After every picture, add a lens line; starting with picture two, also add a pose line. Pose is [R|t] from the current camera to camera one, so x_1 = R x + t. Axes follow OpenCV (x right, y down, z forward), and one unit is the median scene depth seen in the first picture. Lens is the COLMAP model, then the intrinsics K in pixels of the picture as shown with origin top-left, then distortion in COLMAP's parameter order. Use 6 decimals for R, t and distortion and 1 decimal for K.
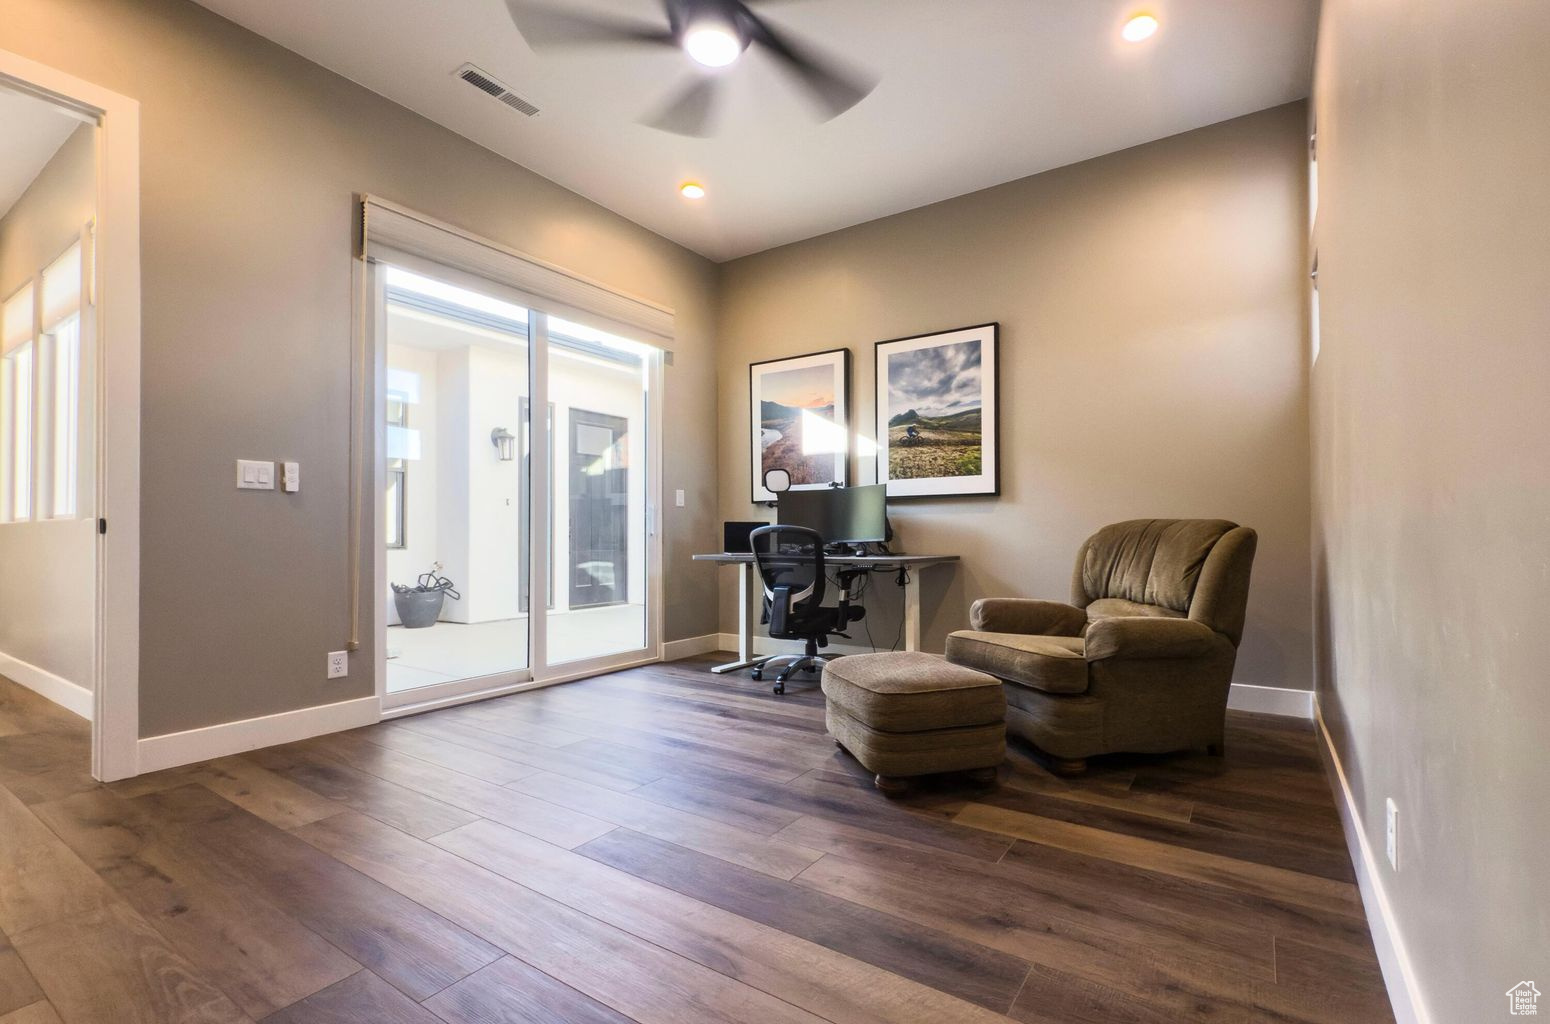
lens RADIAL K [[613.8, 0, 775.4], [0, 613.8, 532.3], [0, 0, 1]] dist [0.000791, -0.000152]
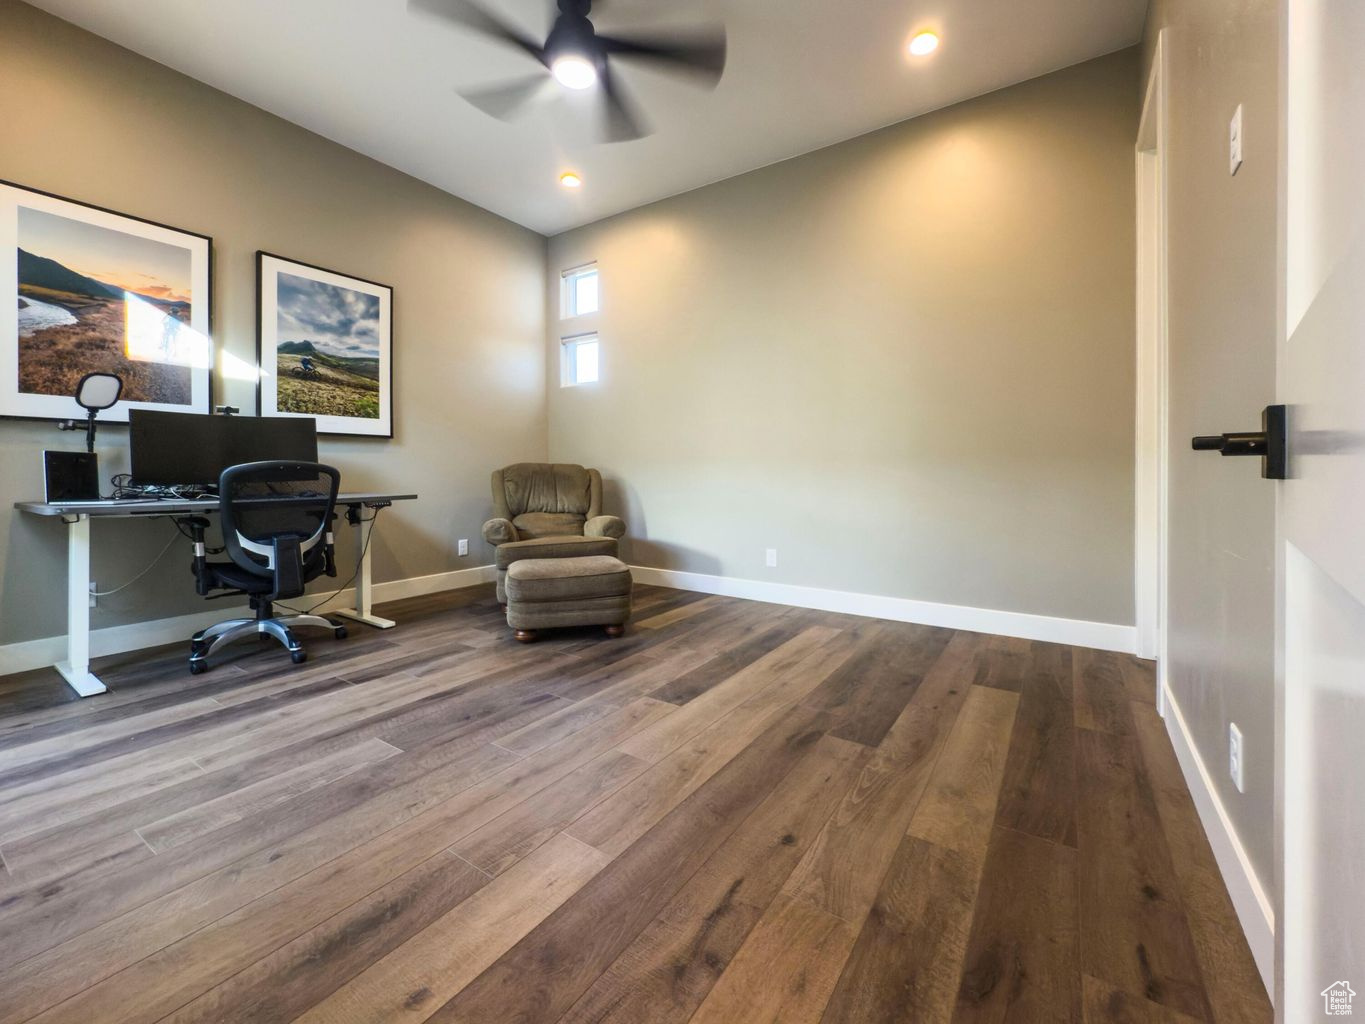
lens RADIAL K [[573.5, 0, 683.2], [0, 573.5, 476.5], [0, 0, 1]] dist [-0.001016, -0.000938]
pose [[0.052831, -0.007202, 0.998577, -0.657420], [-0.003568, 0.999966, 0.007401, 0.001533], [-0.998597, -0.003954, 0.052804, 0.384248]]
